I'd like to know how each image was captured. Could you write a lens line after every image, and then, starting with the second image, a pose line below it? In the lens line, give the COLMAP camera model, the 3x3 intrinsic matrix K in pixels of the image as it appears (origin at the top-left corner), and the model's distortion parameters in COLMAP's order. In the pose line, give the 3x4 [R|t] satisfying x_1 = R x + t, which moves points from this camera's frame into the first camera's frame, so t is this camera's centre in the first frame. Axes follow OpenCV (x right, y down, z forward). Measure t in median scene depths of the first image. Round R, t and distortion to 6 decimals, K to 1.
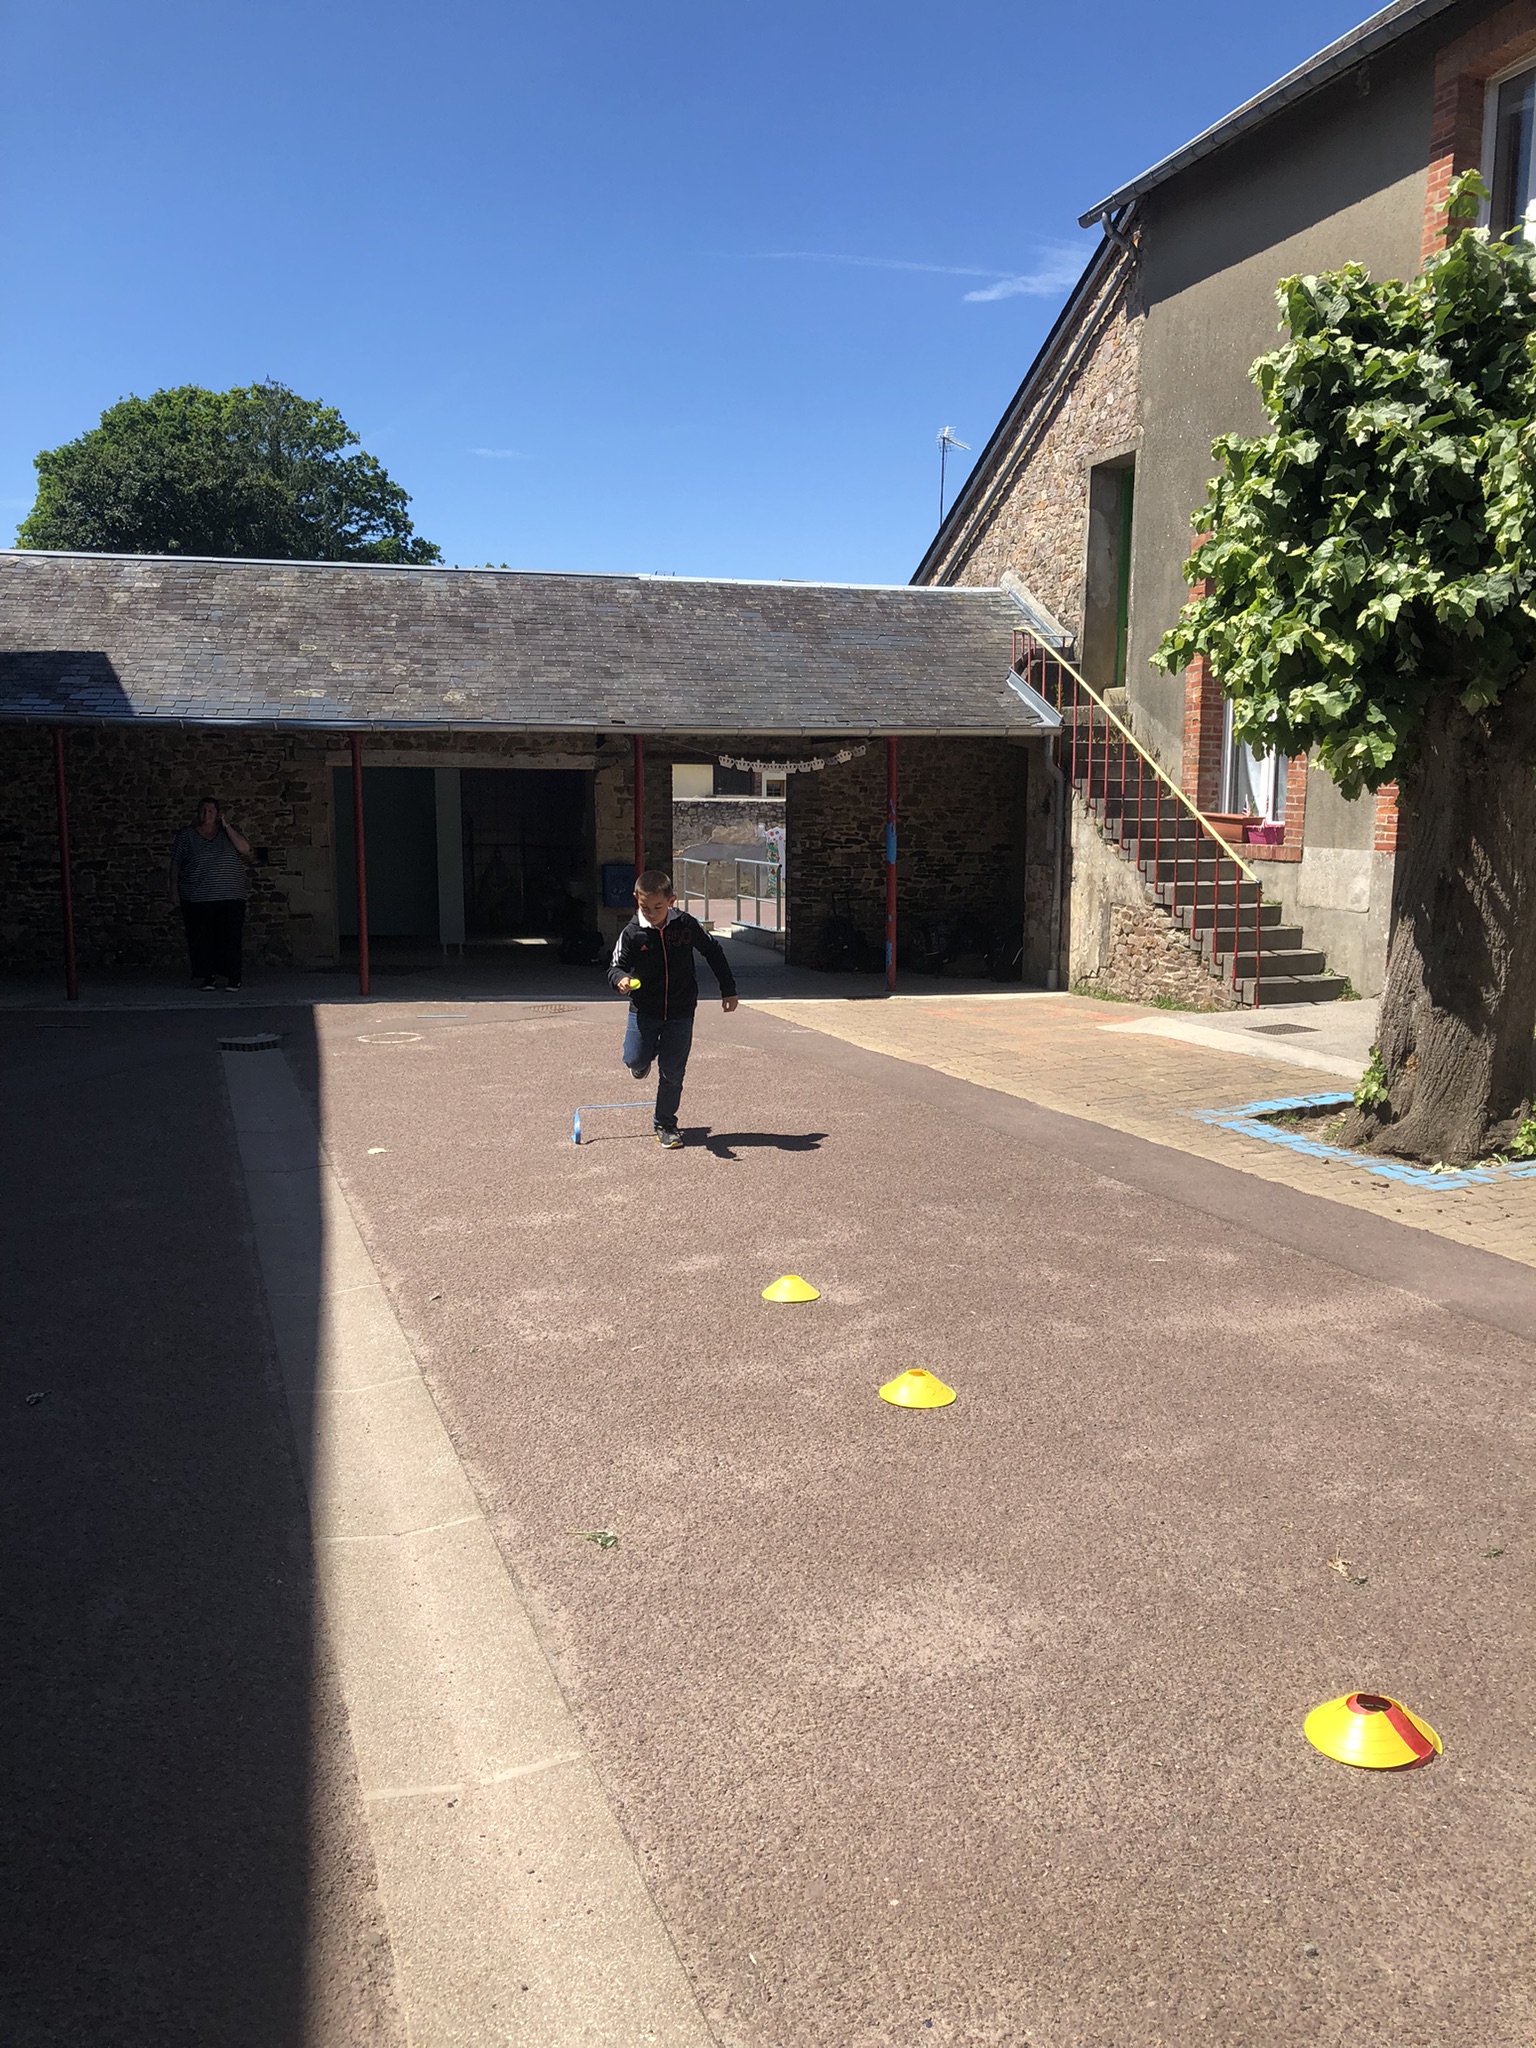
lens RADIAL K [[1648.6, 0, 763.9], [0, 1648.6, 1016.6], [0, 0, 1]] dist [0.034005, -0.032037]
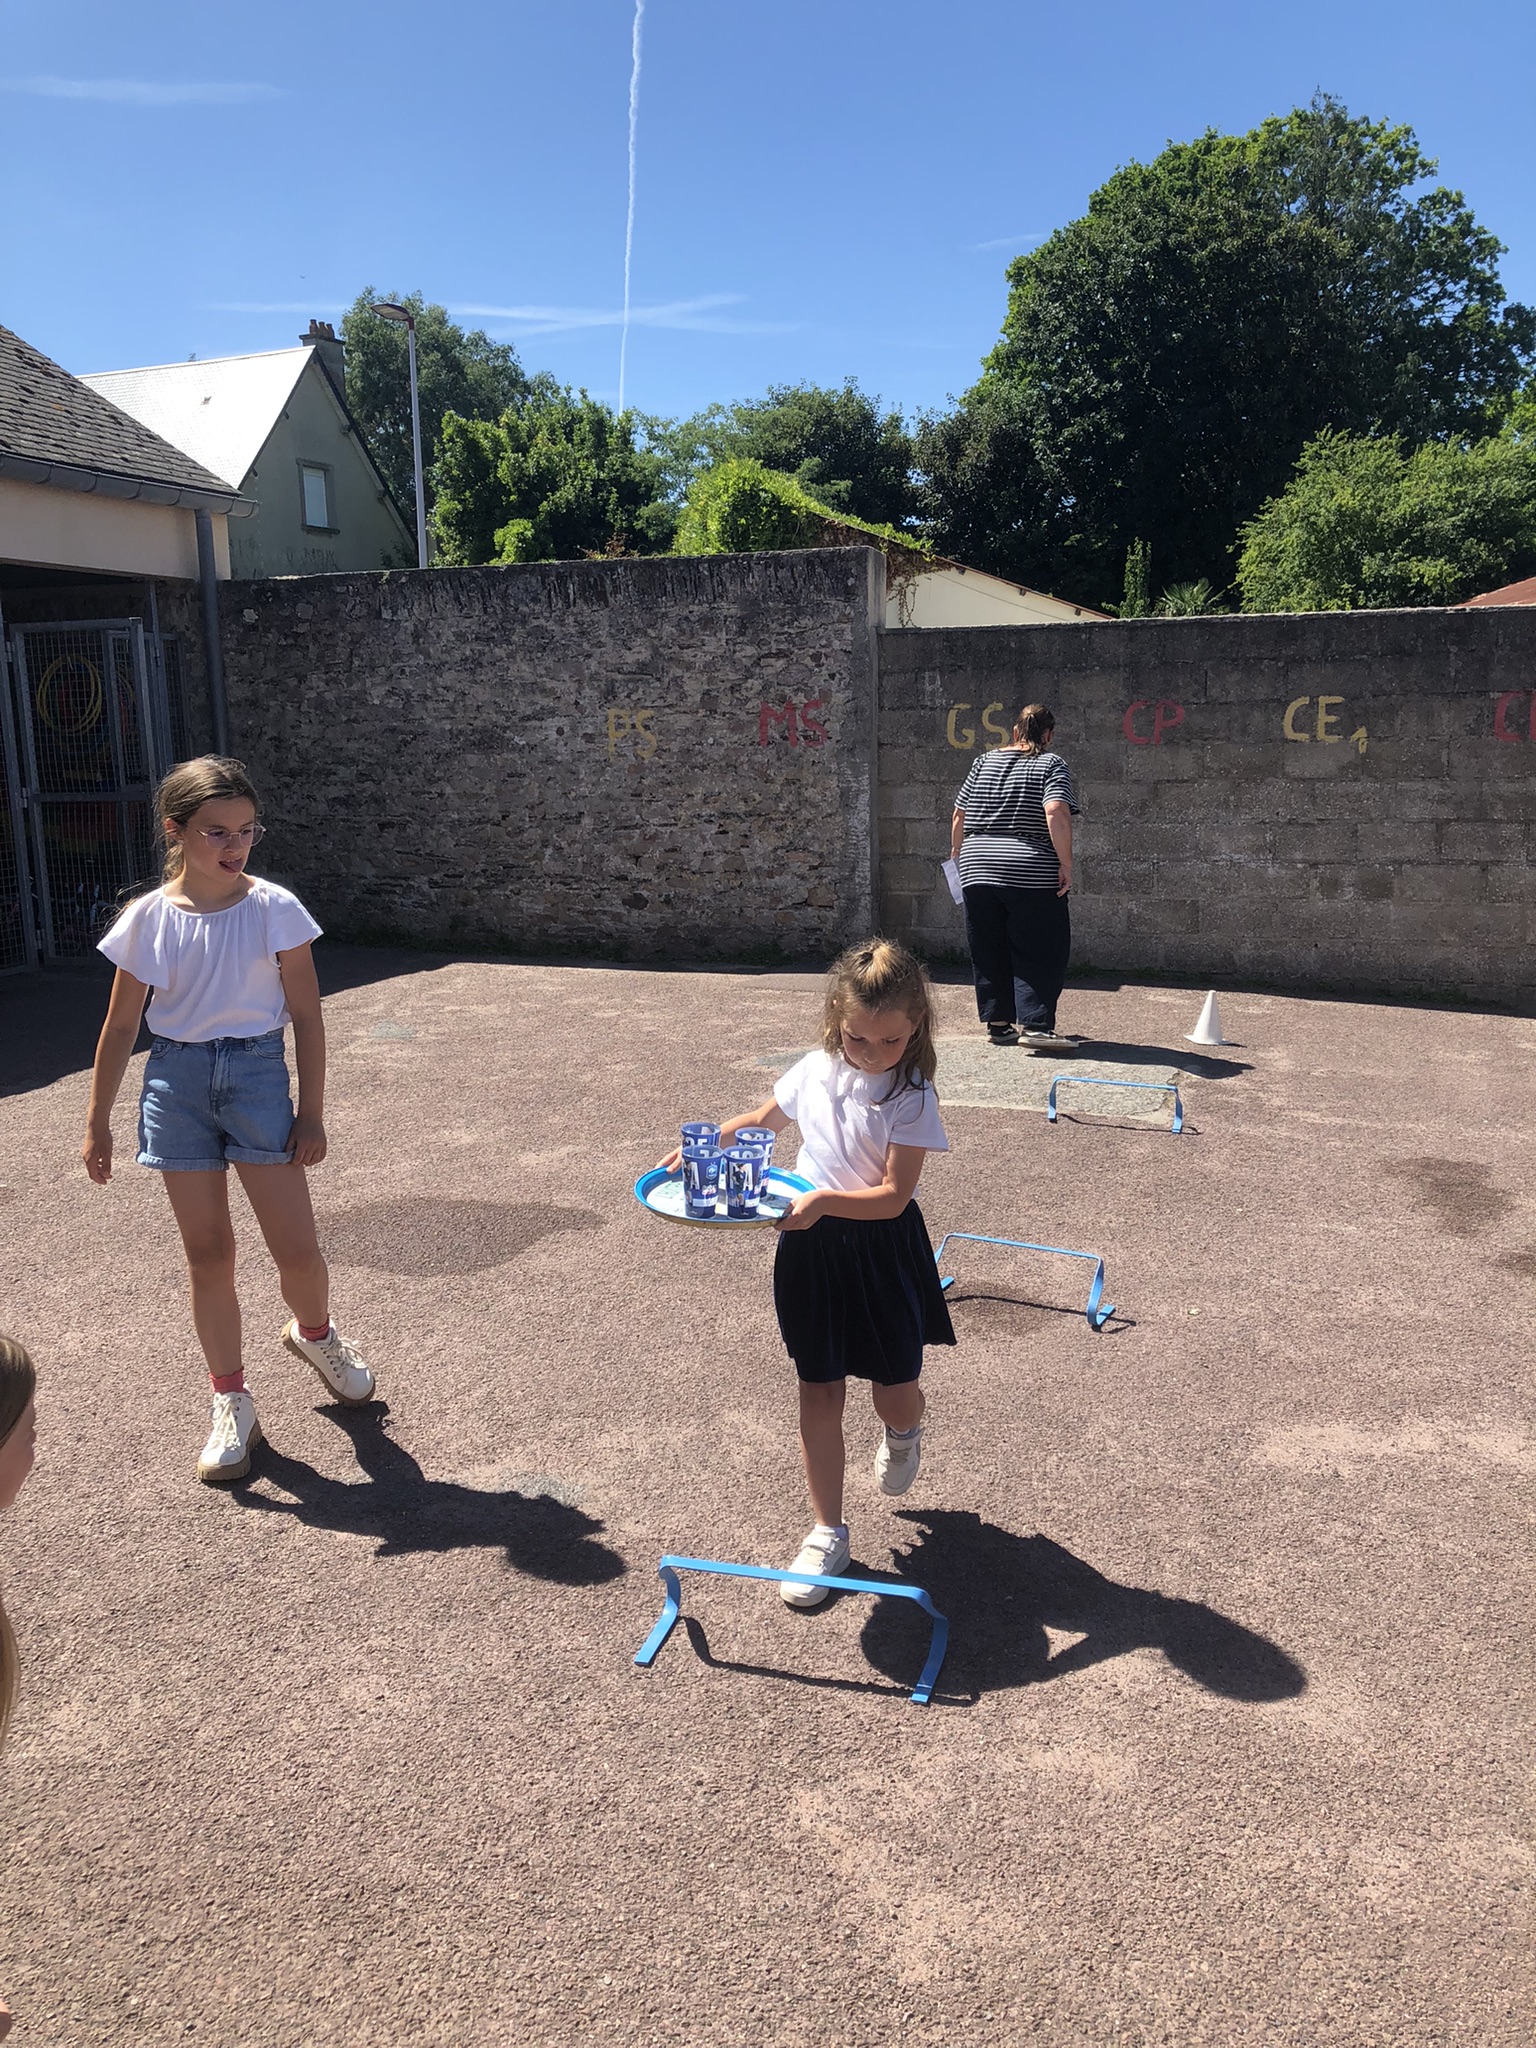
lens RADIAL K [[1648.6, 0, 770.0], [0, 1648.6, 1022.1], [0, 0, 1]] dist [0.034005, -0.032037]
pose [[0.846795, 0.060656, -0.528449, -0.107759], [-0.028339, 0.997211, 0.069049, -0.034873], [0.531164, -0.043495, 0.846152, 0.287563]]
